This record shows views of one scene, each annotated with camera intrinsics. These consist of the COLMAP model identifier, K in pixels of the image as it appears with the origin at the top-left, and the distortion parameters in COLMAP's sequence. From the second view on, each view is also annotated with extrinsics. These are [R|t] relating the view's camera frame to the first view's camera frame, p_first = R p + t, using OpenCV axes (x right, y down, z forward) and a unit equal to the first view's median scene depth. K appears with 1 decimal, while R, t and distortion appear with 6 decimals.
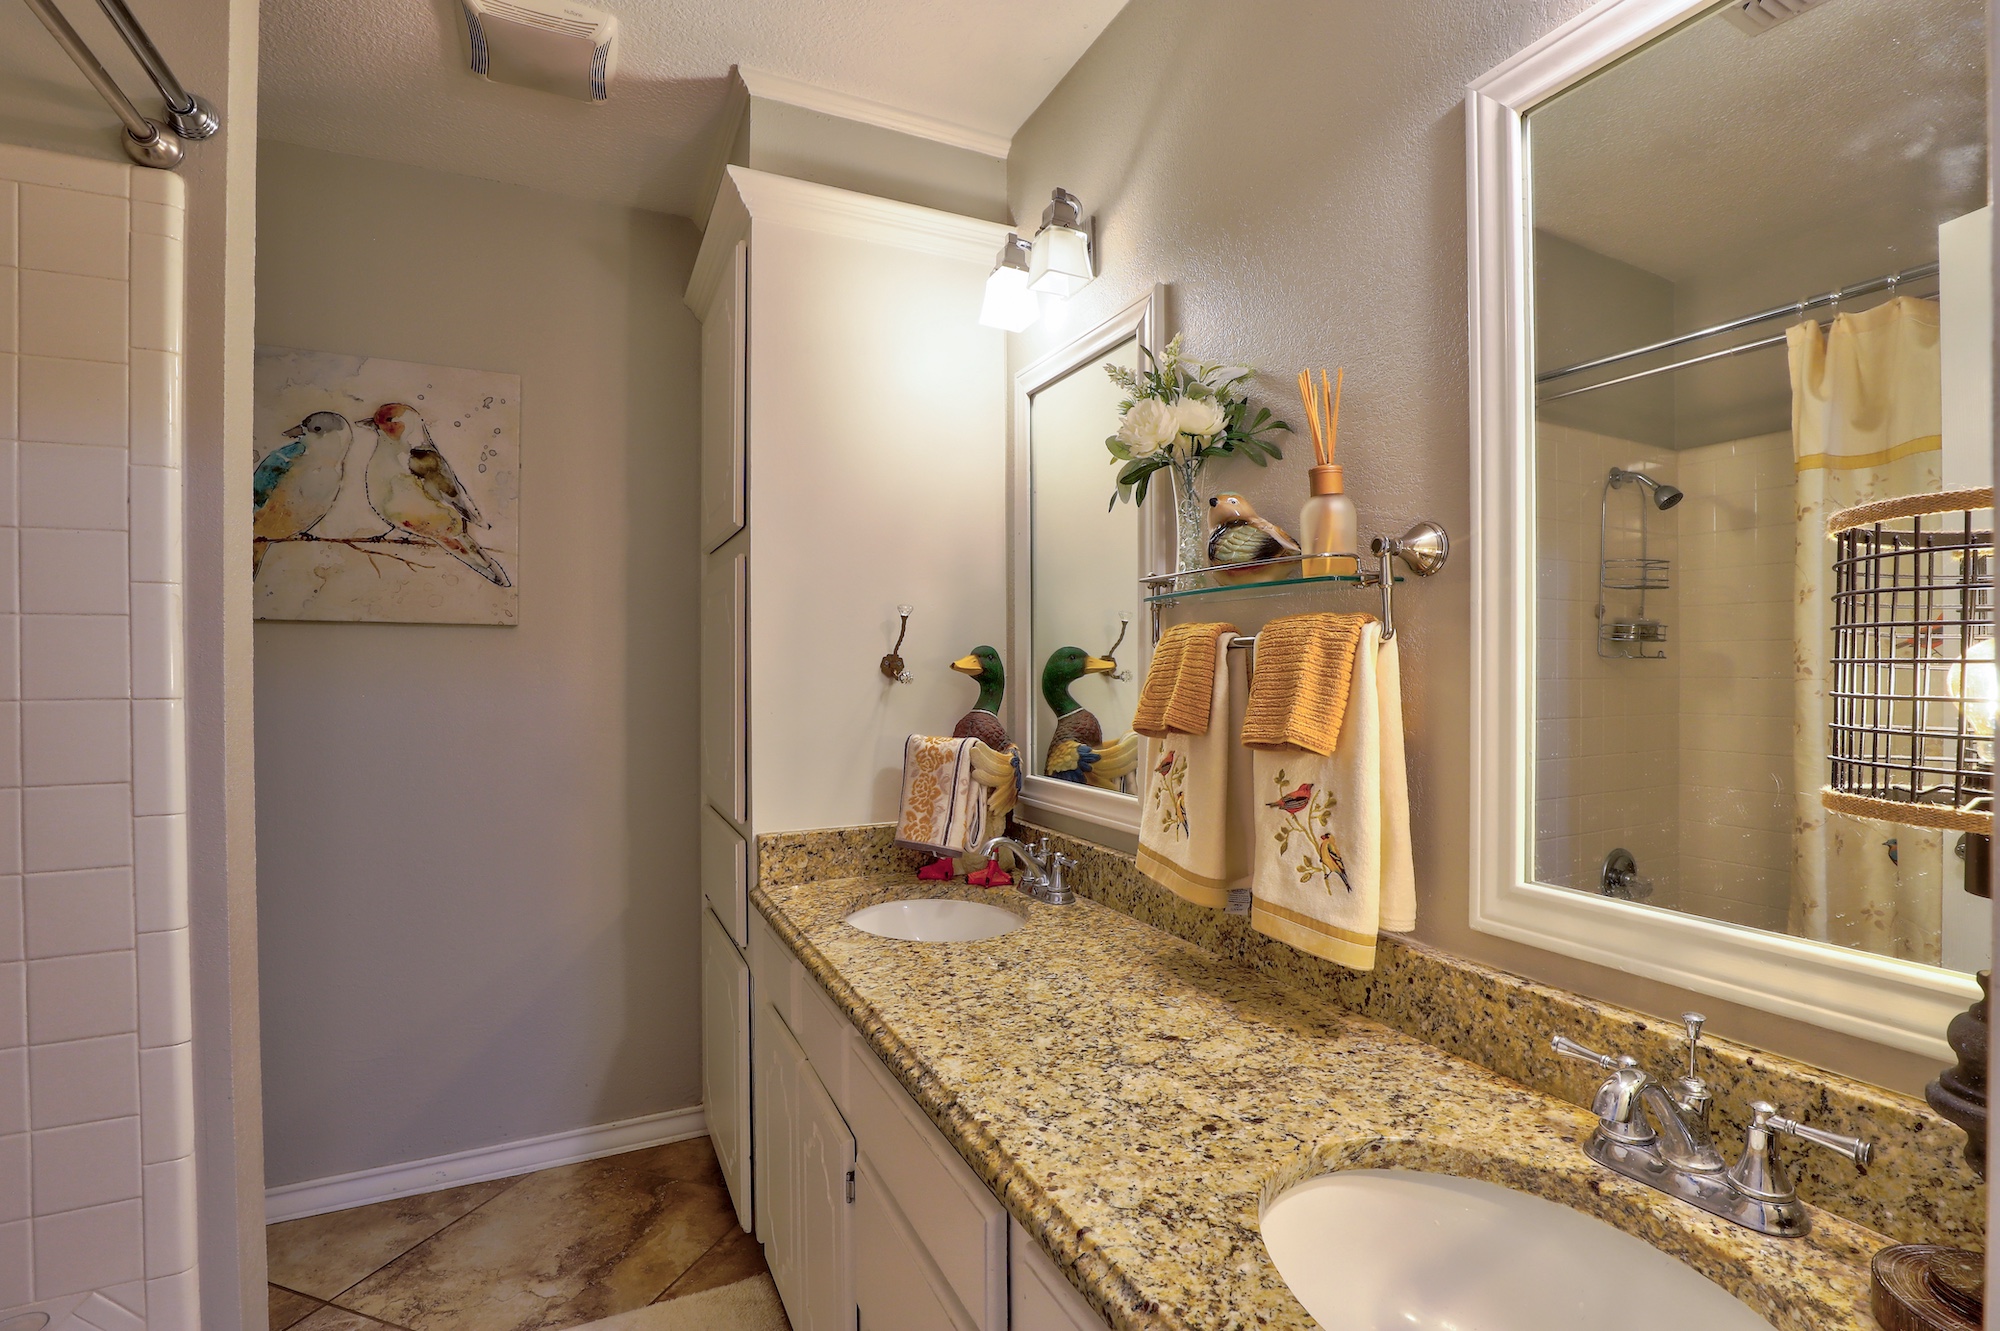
lens RADIAL K [[934.4, 0, 1013.6], [0, 934.4, 663.5], [0, 0, 1]] dist [-0.036566, 0.007128]
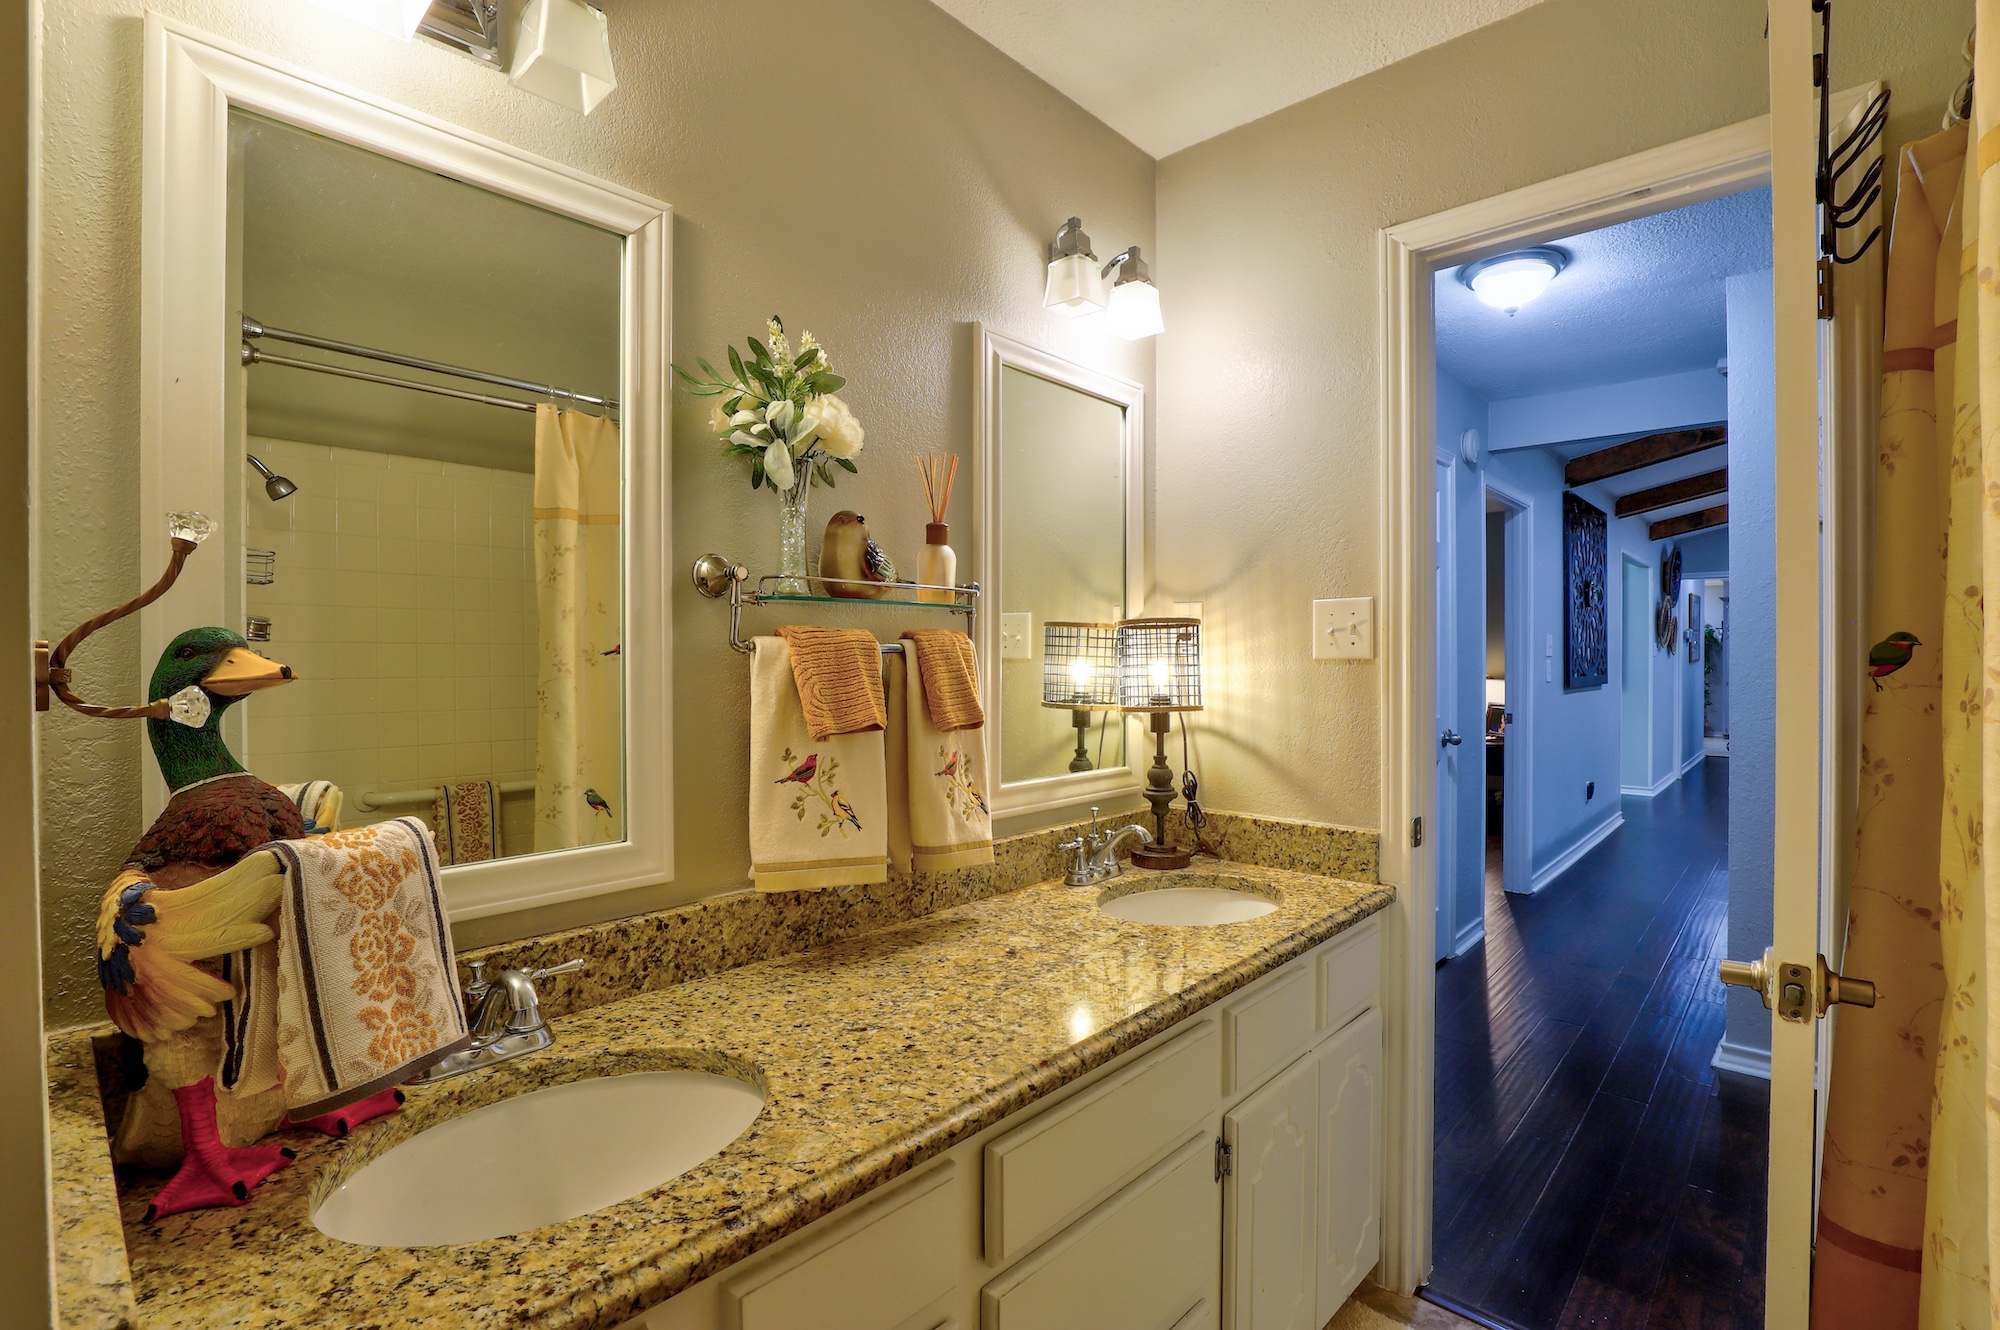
lens RADIAL K [[934.4, 0, 1013.6], [0, 934.4, 663.0], [0, 0, 1]] dist [-0.036566, 0.007128]
pose [[-0.378147, 0.002499, 0.925742, -0.945217], [0.000754, 0.999997, -0.002392, -0.002302], [-0.925745, -0.000206, -0.378148, 1.344619]]
